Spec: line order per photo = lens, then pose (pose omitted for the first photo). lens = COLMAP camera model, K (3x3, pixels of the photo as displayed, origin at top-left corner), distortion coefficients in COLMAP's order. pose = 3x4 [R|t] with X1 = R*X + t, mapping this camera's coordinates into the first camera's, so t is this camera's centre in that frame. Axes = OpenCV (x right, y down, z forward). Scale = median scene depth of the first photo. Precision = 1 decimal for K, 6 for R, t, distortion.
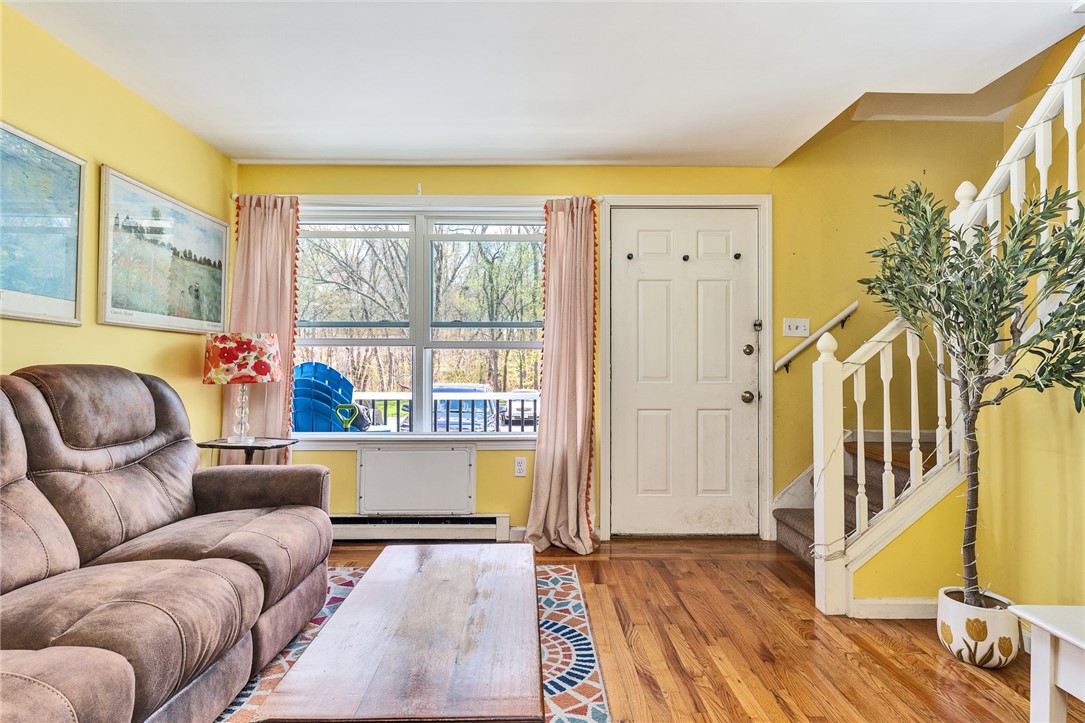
lens RADIAL K [[569.8, 0, 517.7], [0, 569.8, 363.5], [0, 0, 1]] dist [-0.001092, -0.000166]
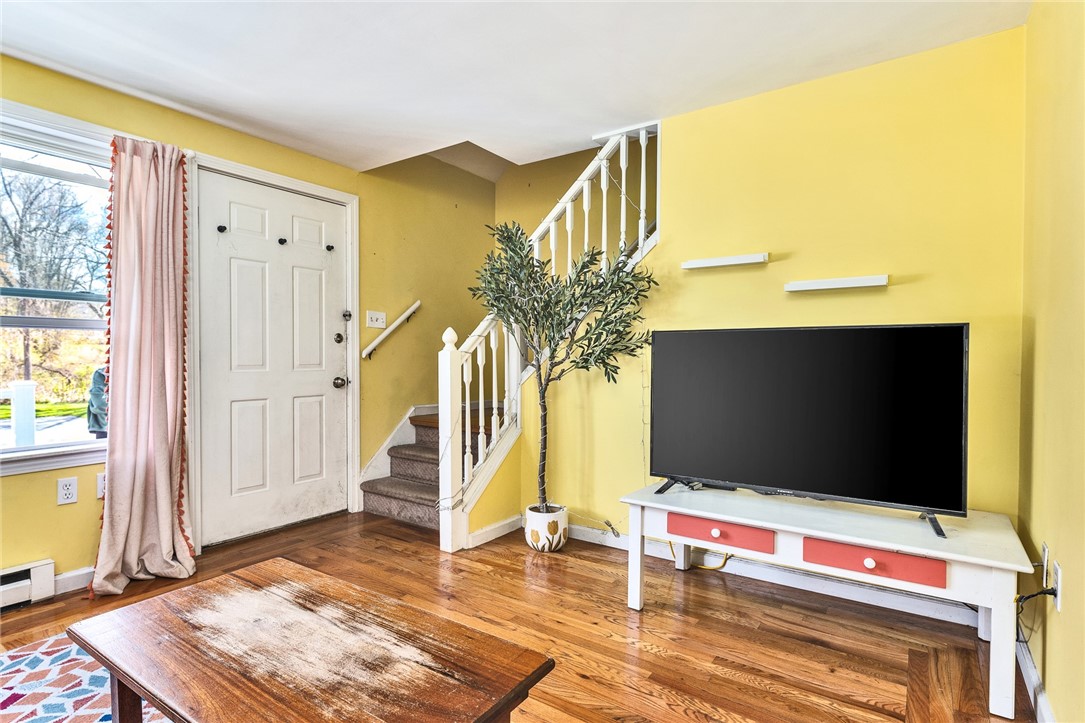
lens RADIAL K [[569.8, 0, 517.7], [0, 569.8, 363.5], [0, 0, 1]] dist [-0.001092, -0.000166]
pose [[0.573662, -0.011263, 0.819015, -0.284361], [-0.008465, 0.999771, 0.019679, -0.000770], [-0.819049, -0.018222, 0.573435, 0.122479]]
